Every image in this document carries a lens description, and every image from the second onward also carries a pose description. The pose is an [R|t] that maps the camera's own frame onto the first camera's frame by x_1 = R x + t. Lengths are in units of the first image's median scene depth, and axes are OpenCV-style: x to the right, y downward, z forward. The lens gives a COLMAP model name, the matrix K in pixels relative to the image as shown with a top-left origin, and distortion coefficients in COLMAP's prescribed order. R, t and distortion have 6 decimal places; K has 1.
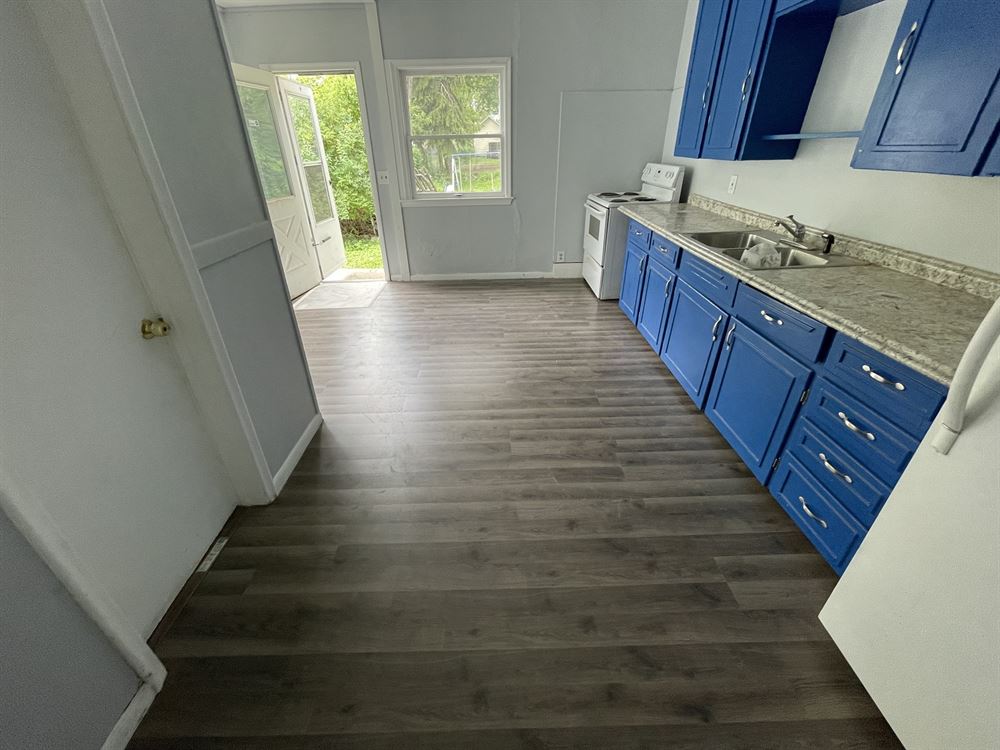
lens RADIAL K [[408.8, 0, 495.7], [0, 408.8, 374.6], [0, 0, 1]] dist [-0.002767, -0.000220]
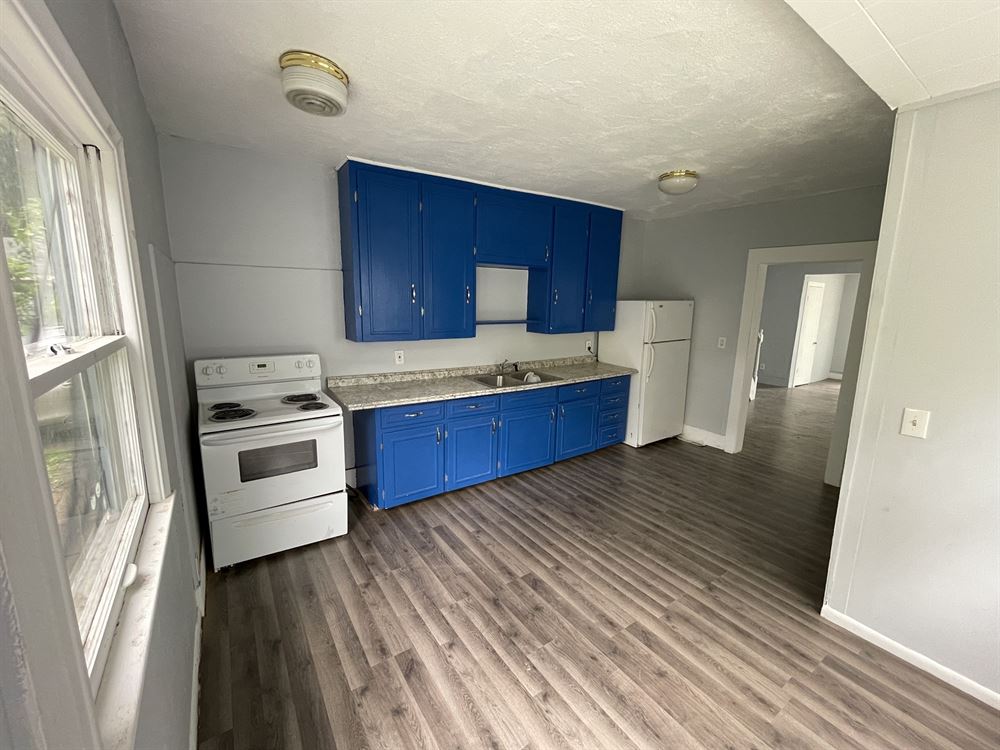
lens RADIAL K [[408.8, 0, 497.8], [0, 408.8, 373.1], [0, 0, 1]] dist [-0.002767, -0.000220]
pose [[-0.559085, -0.130655, 0.818751, -0.556096], [0.407222, 0.816915, 0.408435, -0.789094], [-0.722214, 0.561764, -0.403520, 1.286952]]
